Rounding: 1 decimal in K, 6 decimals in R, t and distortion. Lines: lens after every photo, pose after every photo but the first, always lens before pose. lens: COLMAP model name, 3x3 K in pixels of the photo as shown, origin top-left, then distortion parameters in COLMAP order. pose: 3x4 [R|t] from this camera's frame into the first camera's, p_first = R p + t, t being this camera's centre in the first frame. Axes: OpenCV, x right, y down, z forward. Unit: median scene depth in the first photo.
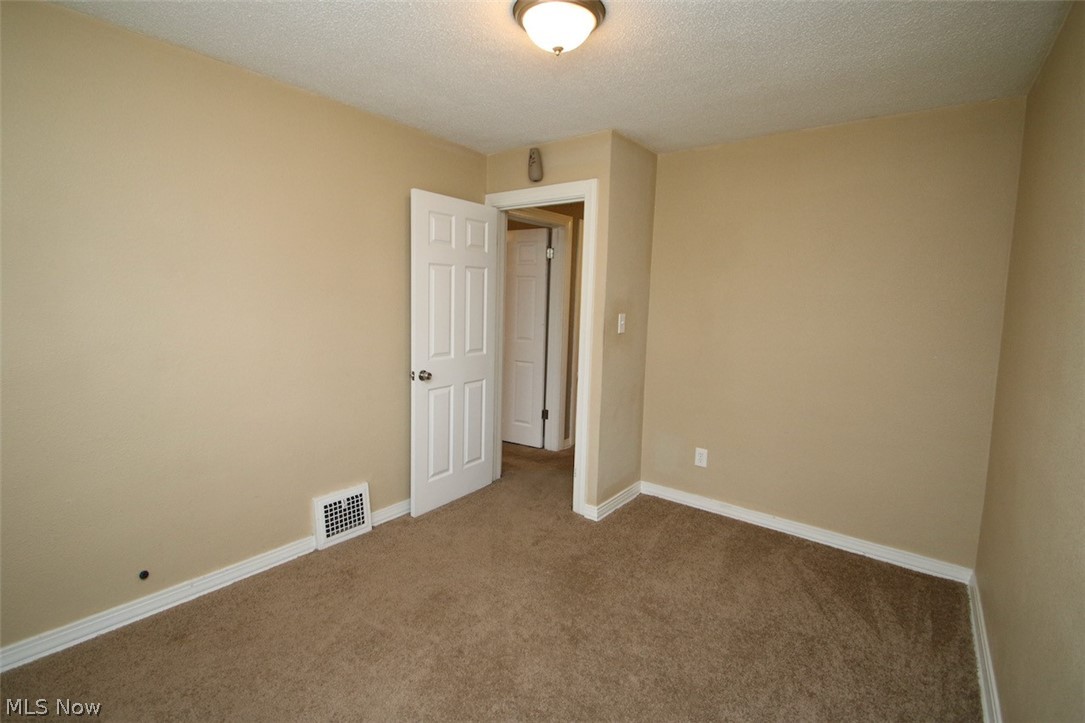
lens RADIAL K [[507.9, 0, 539.7], [0, 507.9, 344.3], [0, 0, 1]] dist [-0.002284, -0.000420]
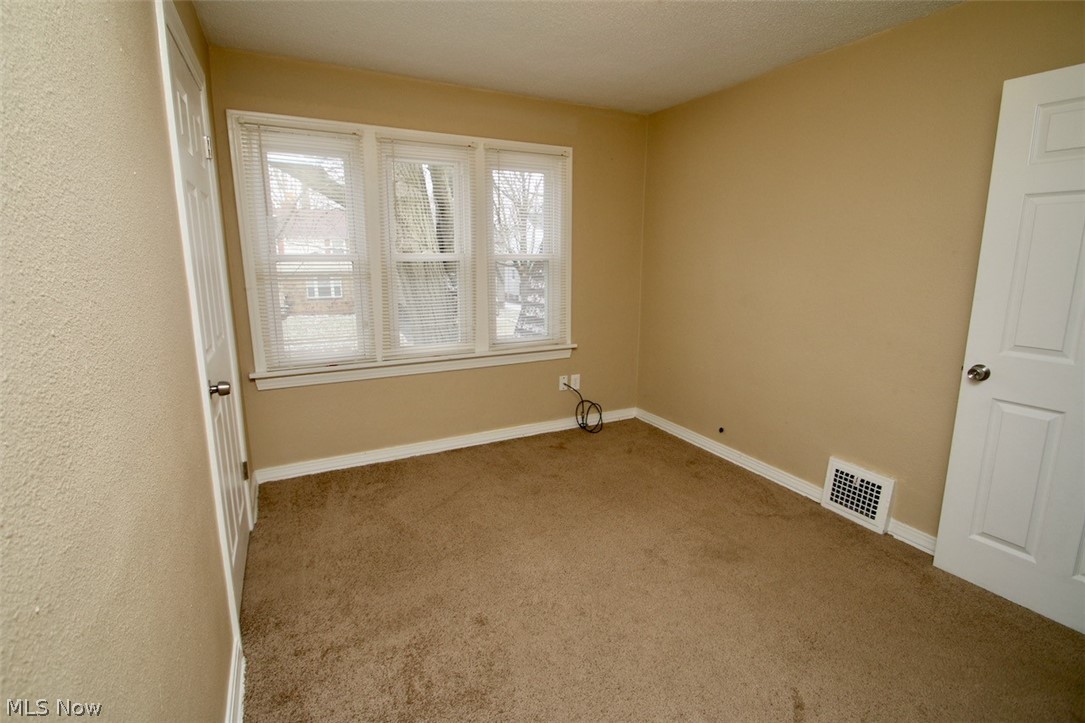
lens RADIAL K [[507.9, 0, 539.7], [0, 507.9, 344.3], [0, 0, 1]] dist [-0.002284, -0.000420]
pose [[-0.439314, 0.135218, -0.888099, 0.645286], [-0.093819, 0.976295, 0.195056, -0.053163], [0.893421, 0.169011, -0.416214, 0.825837]]
